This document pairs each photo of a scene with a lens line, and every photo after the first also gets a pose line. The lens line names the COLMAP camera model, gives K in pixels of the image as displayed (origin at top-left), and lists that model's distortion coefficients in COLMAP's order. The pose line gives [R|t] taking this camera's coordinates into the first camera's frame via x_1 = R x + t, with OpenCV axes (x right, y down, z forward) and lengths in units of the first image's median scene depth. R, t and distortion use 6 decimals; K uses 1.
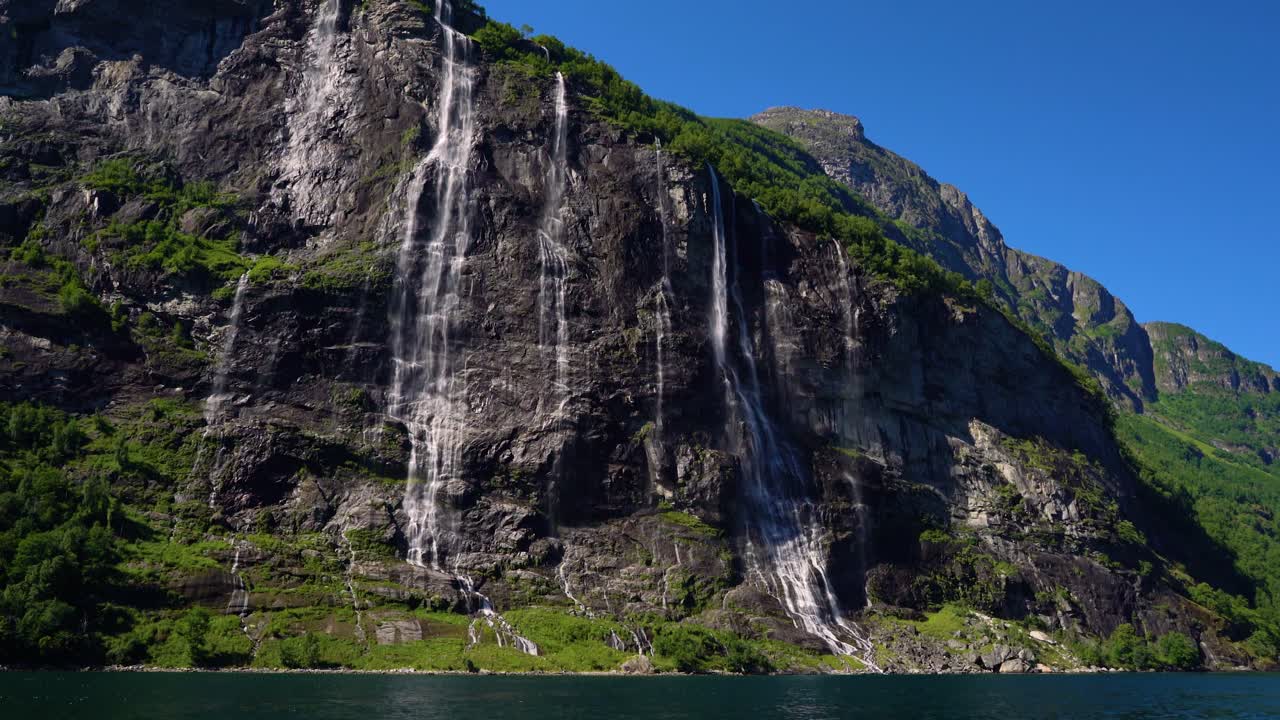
lens RADIAL K [[941.3, 0, 647.2], [0, 941.3, 380.6], [0, 0, 1]] dist [-0.069602, 0.056859]
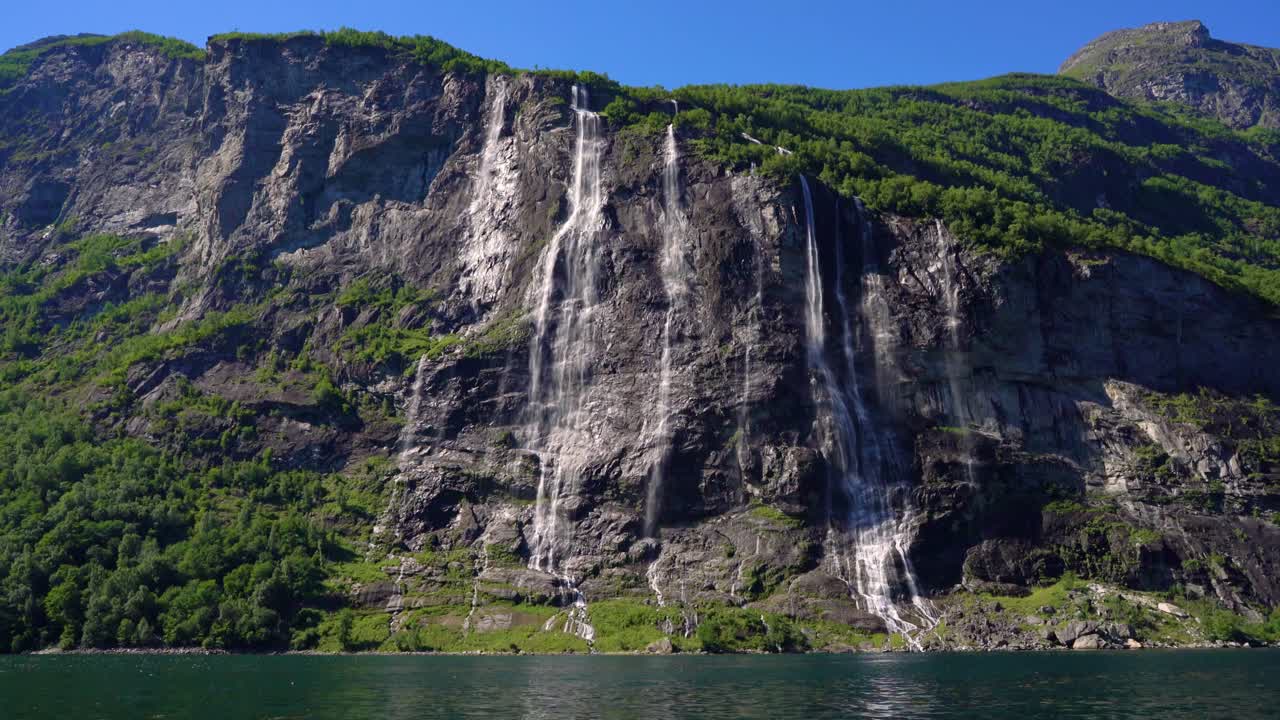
lens RADIAL K [[913.8, 0, 647.4], [0, 913.8, 381.0], [0, 0, 1]] dist [-0.067349, 0.052109]
pose [[0.888126, -0.138015, -0.438388, 0.364565], [0.143606, 0.989421, -0.020562, -0.004566], [0.436588, -0.044693, 0.898551, -0.018694]]
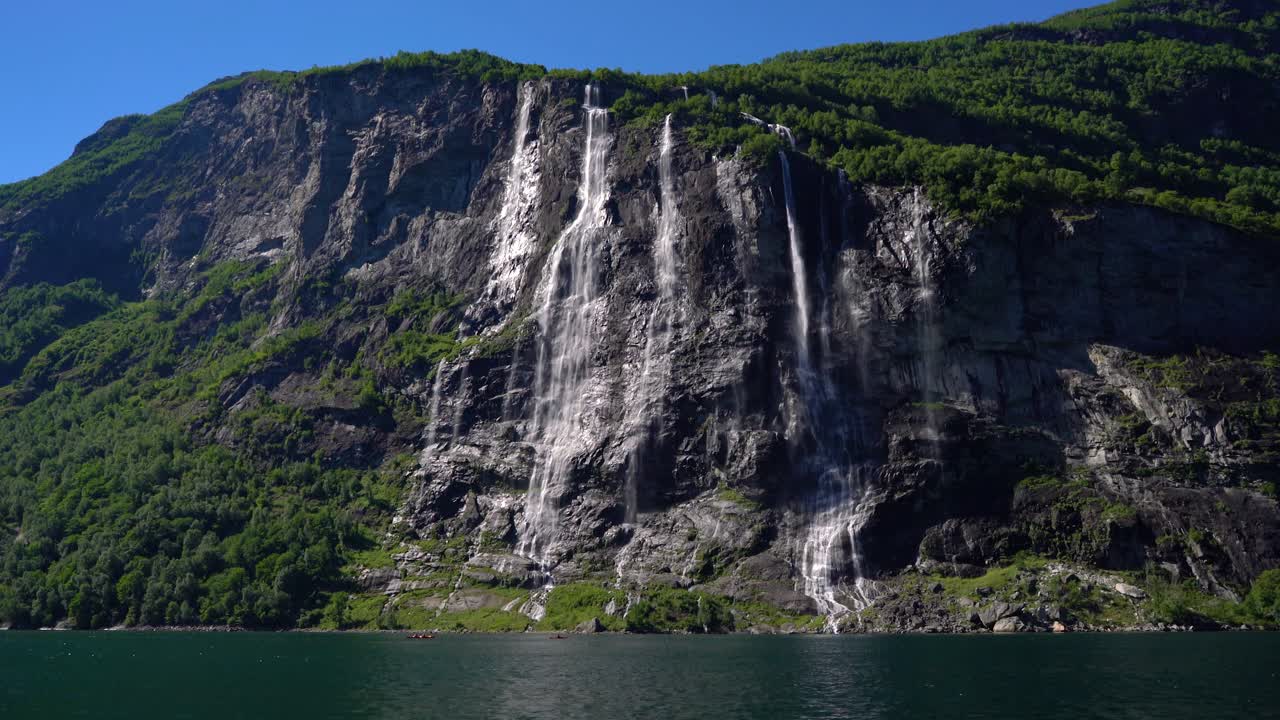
lens RADIAL K [[941.3, 0, 647.2], [0, 941.3, 380.6], [0, 0, 1]] dist [-0.069602, 0.056859]
pose [[0.757452, -0.171694, -0.629910, 0.627430], [0.195210, 0.980225, -0.032443, 0.025070], [0.623024, -0.098391, 0.775990, 0.068882]]
